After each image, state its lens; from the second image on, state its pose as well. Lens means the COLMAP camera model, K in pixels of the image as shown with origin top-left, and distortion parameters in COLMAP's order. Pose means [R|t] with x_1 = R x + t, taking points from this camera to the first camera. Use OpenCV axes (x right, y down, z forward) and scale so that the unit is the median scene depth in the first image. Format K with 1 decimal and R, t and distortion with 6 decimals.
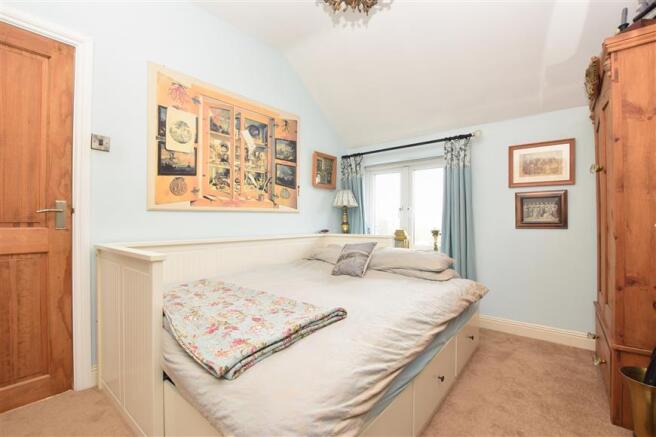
lens RADIAL K [[291.7, 0, 331.6], [0, 291.7, 219.5], [0, 0, 1]] dist [-0.032504, 0.000608]
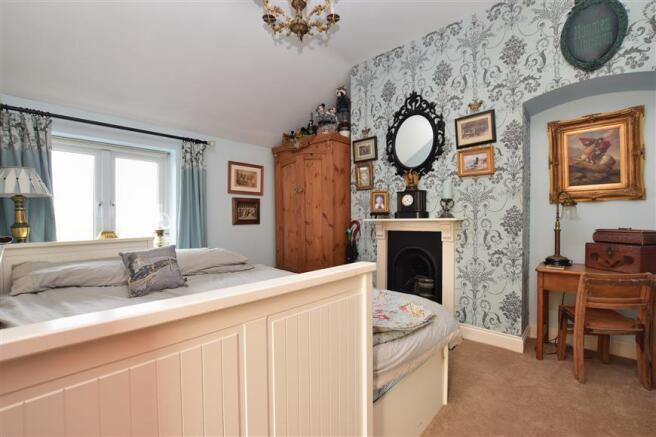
lens RADIAL K [[291.7, 0, 331.6], [0, 291.7, 219.5], [0, 0, 1]] dist [-0.032504, 0.000608]
pose [[0.051855, -0.004965, 0.998642, -0.649608], [0.002284, 0.999986, 0.004853, 0.001007], [-0.998652, 0.002029, 0.051865, 0.485629]]
